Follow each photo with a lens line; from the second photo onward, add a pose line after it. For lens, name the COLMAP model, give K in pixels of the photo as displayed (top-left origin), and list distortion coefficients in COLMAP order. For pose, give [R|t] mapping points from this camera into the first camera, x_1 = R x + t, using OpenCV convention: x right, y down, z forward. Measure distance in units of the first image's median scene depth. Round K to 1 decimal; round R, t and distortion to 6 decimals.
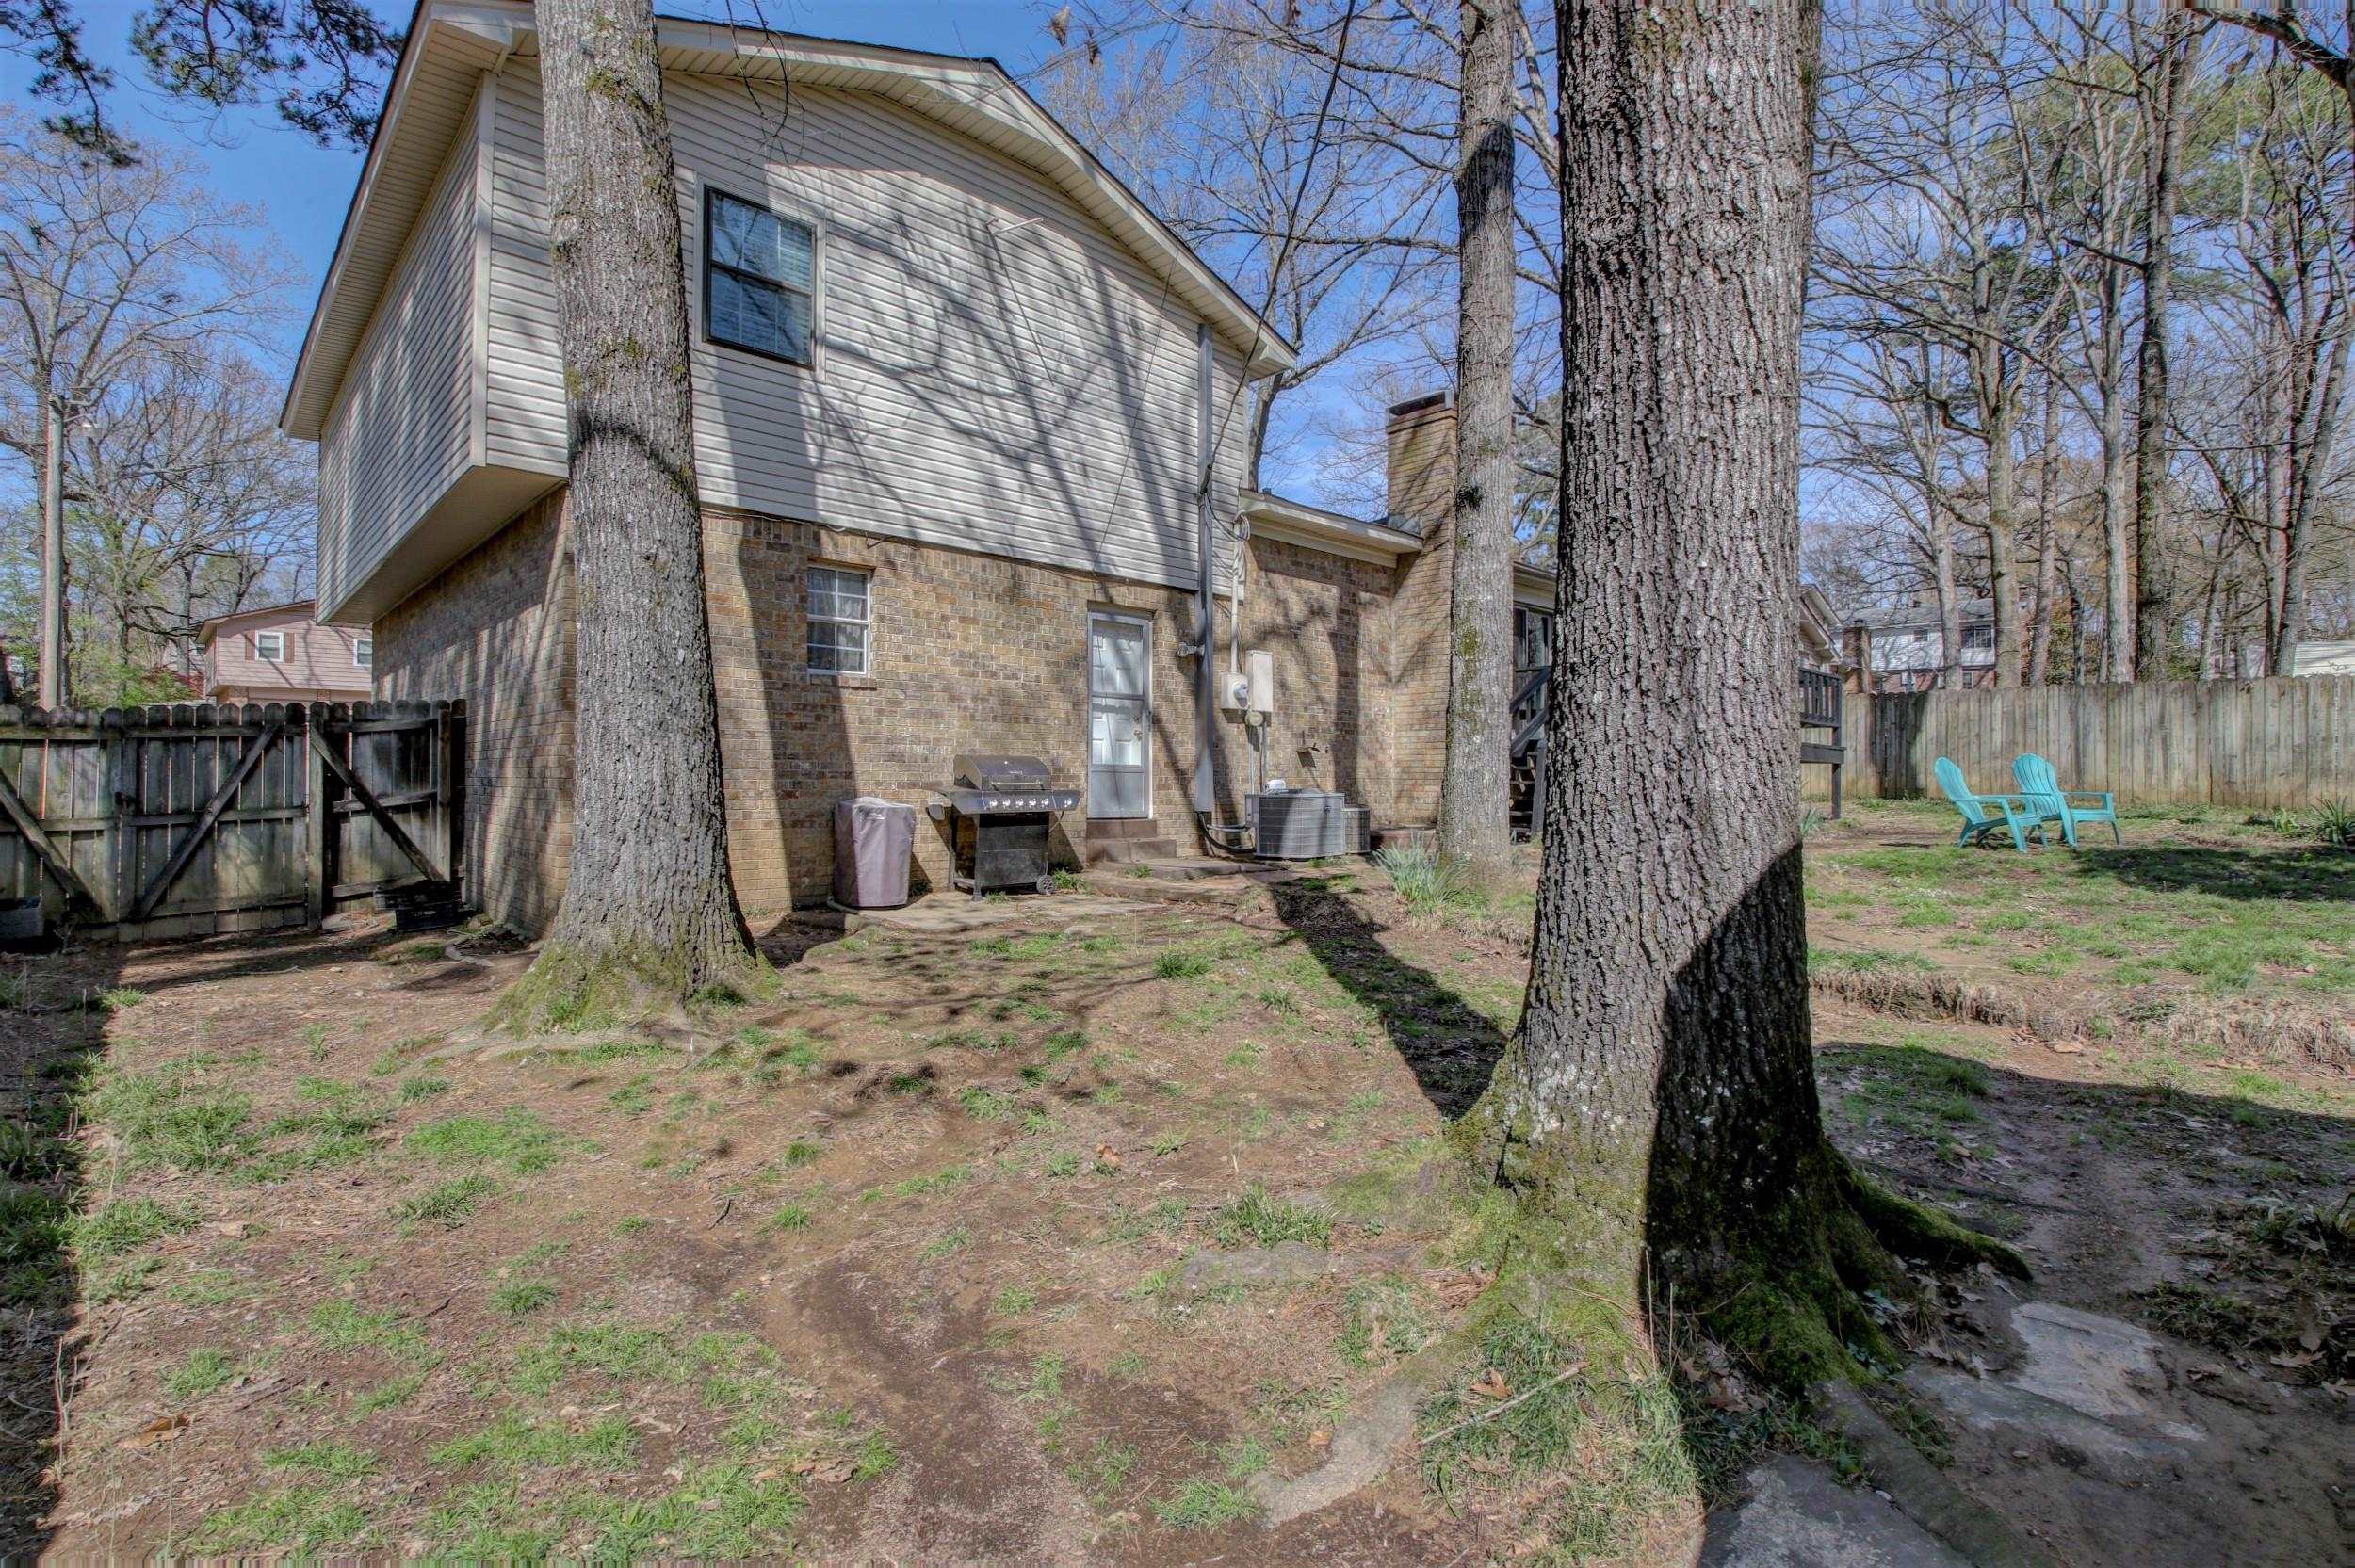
lens RADIAL K [[1099.9, 0, 1181.6], [0, 1099.9, 785.4], [0, 0, 1]] dist [0.000428, -0.013845]
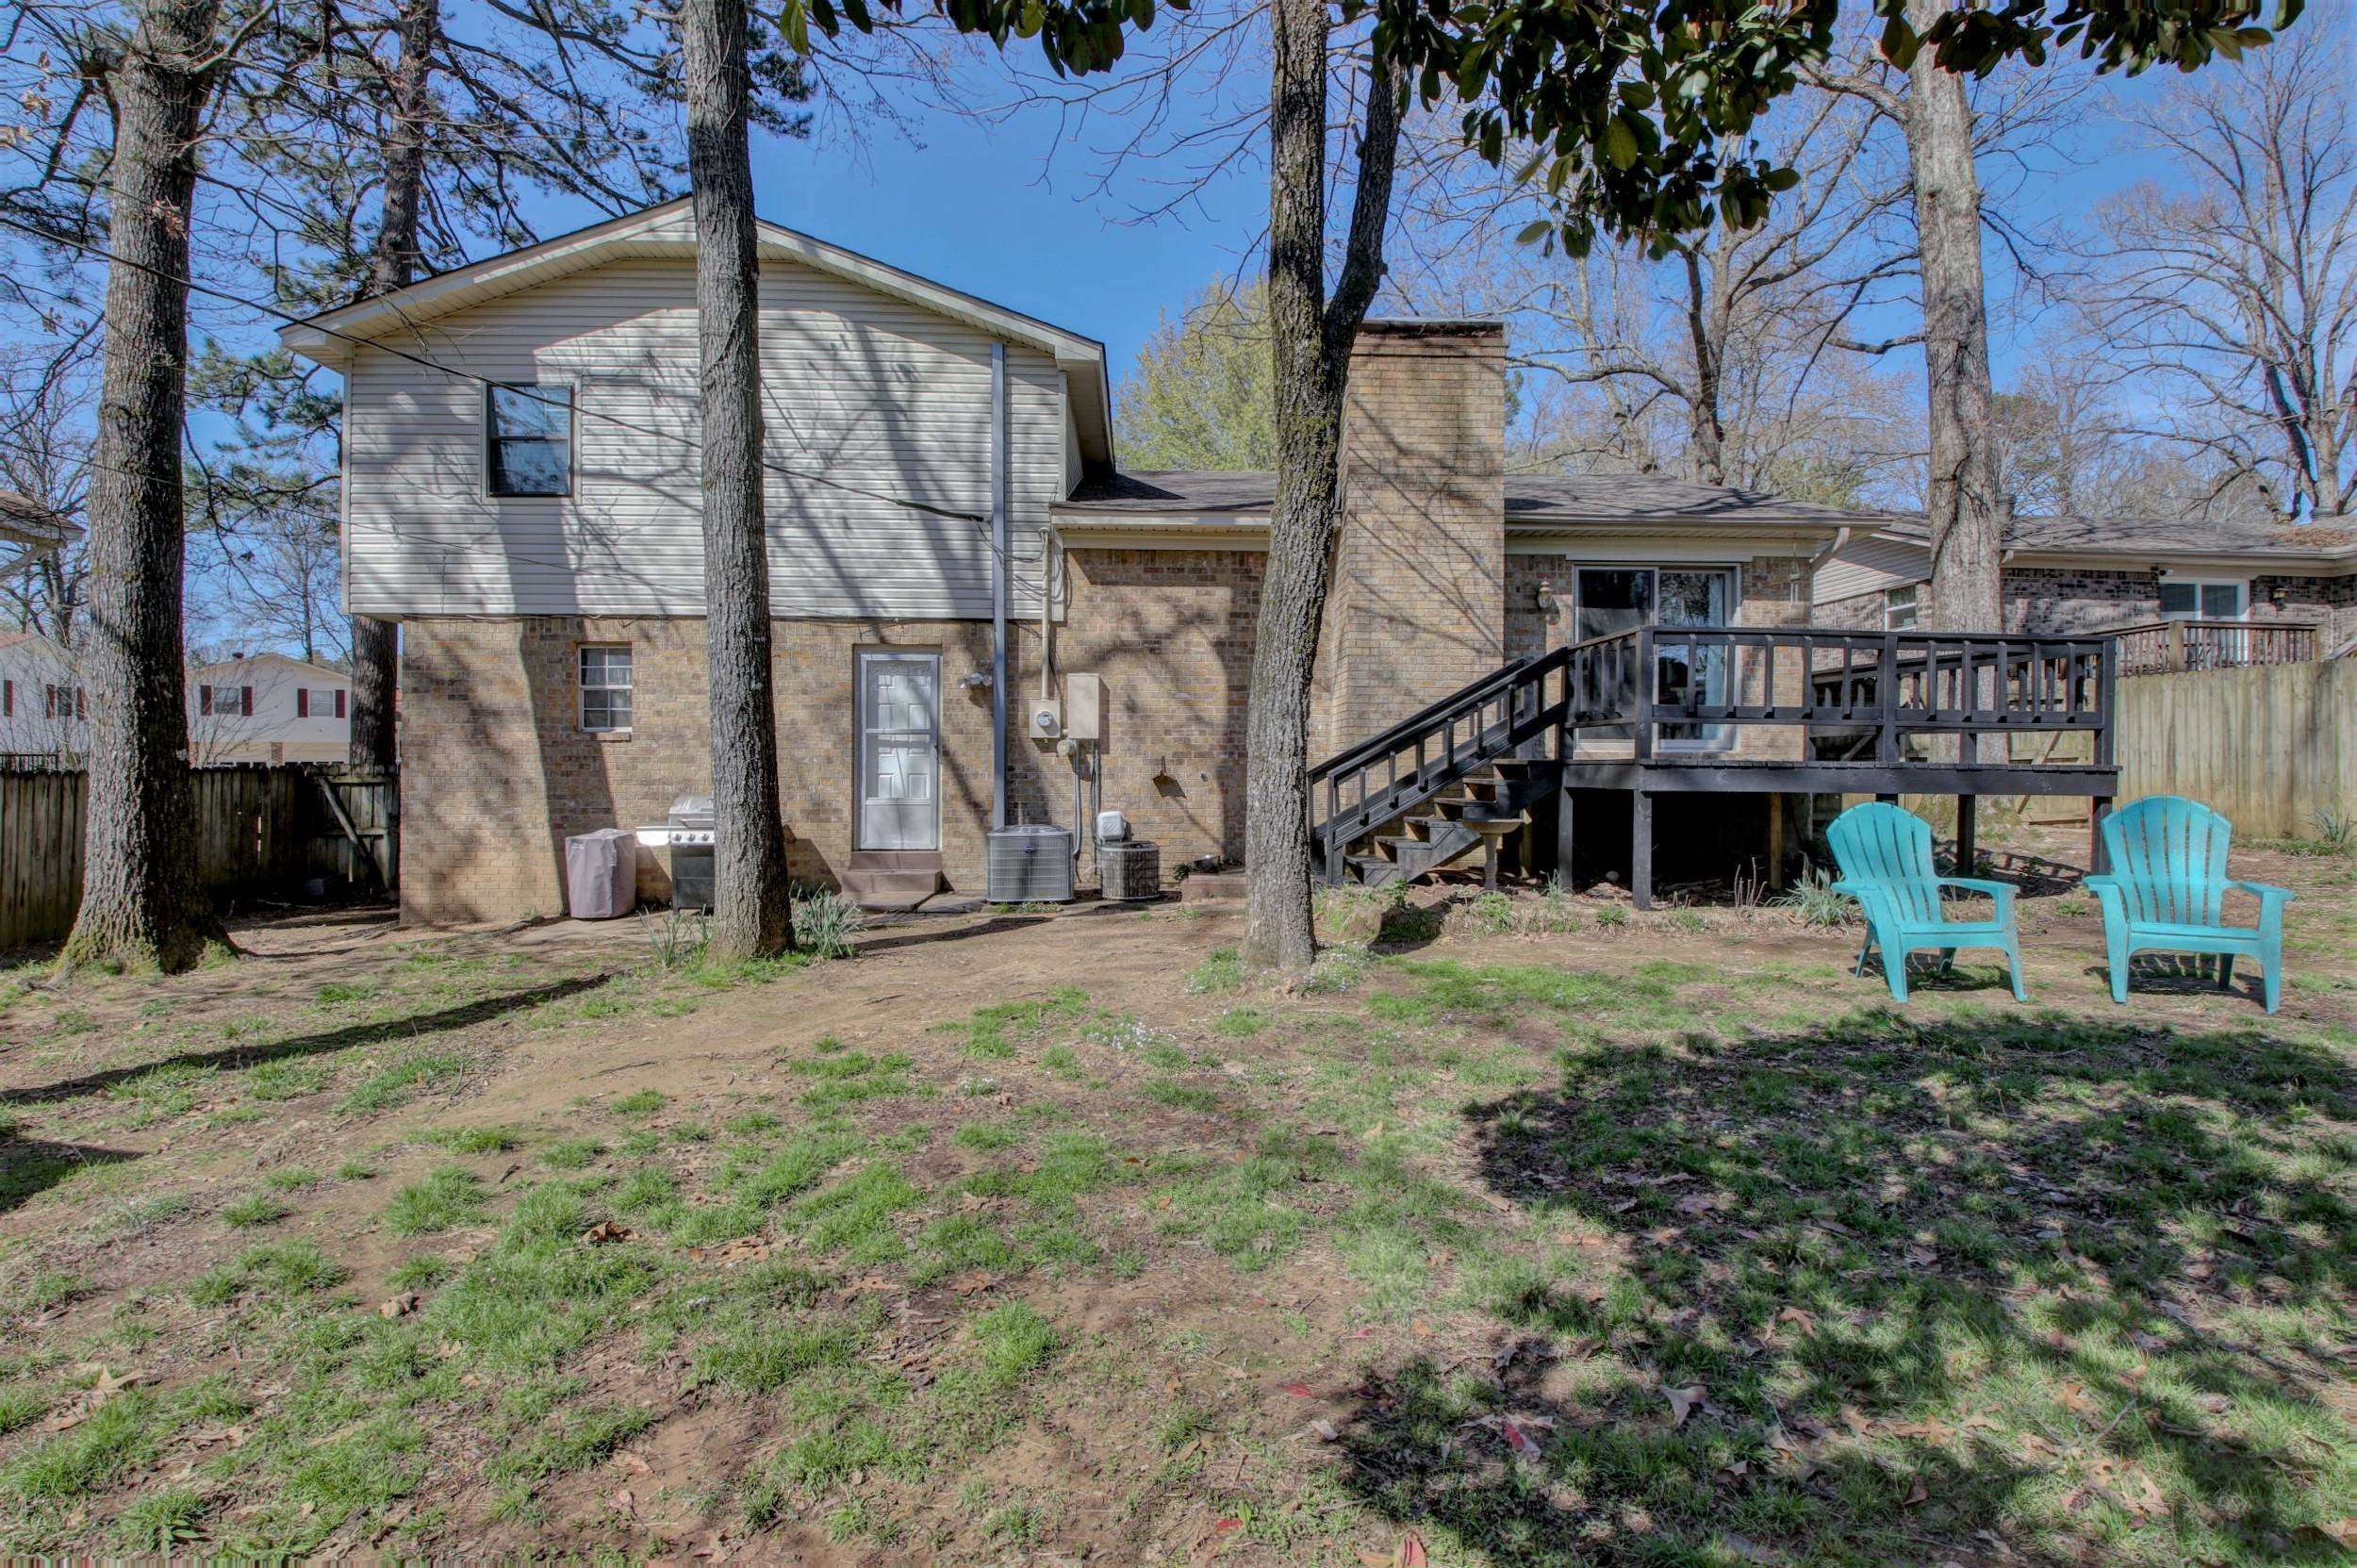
lens RADIAL K [[1101.0, 0, 1172.0], [0, 1101.0, 780.1], [0, 0, 1]] dist [0.000428, -0.013845]
pose [[0.752434, 0.006303, -0.658638, 0.844073], [0.000971, 0.999943, 0.010678, -0.047399], [0.658667, -0.008674, 0.752385, 0.396281]]
